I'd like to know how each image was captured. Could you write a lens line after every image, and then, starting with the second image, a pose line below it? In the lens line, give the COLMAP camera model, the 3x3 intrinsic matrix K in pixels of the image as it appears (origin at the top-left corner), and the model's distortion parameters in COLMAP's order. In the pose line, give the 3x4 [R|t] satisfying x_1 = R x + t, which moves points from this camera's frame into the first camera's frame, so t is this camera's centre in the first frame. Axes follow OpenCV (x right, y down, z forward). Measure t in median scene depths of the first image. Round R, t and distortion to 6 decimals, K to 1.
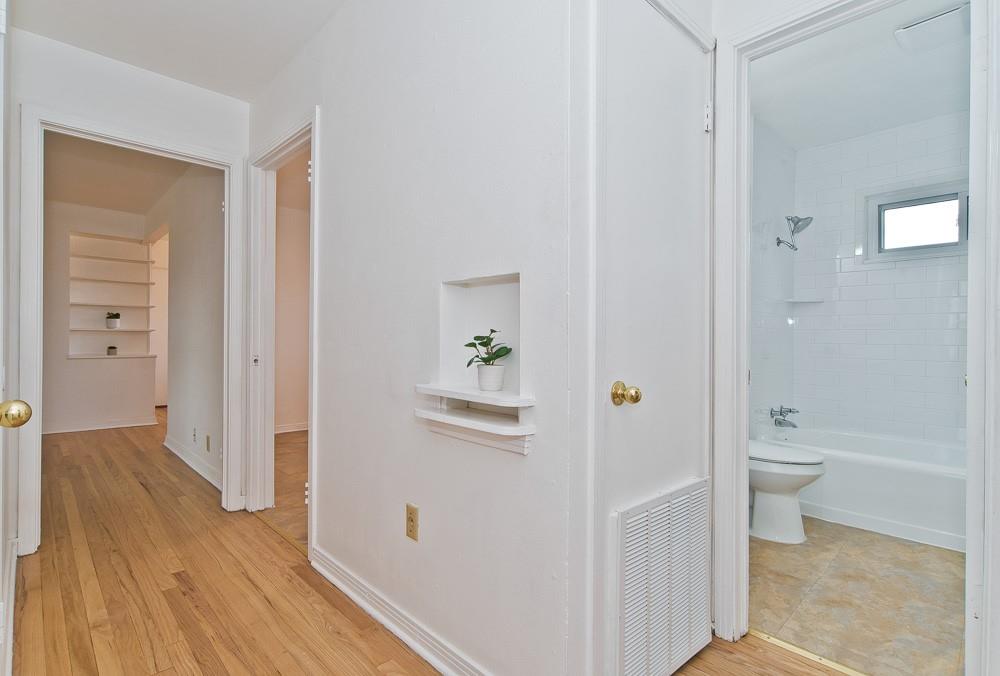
lens RADIAL K [[503.3, 0, 497.6], [0, 503.3, 340.6], [0, 0, 1]] dist [0.000369, -0.000127]
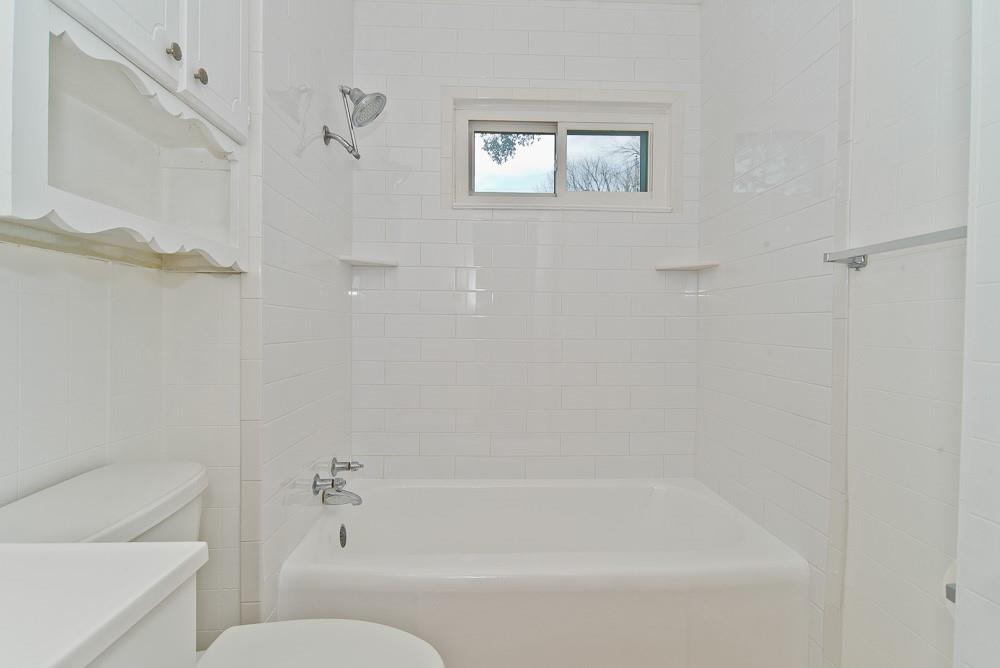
lens RADIAL K [[503.3, 0, 499.9], [0, 503.3, 334.5], [0, 0, 1]] dist [0.000369, -0.000127]
pose [[0.666664, -0.011620, 0.745268, 0.300271], [0.001432, 0.999897, 0.014310, -0.003712], [-0.745357, -0.008472, 0.666612, 0.540679]]
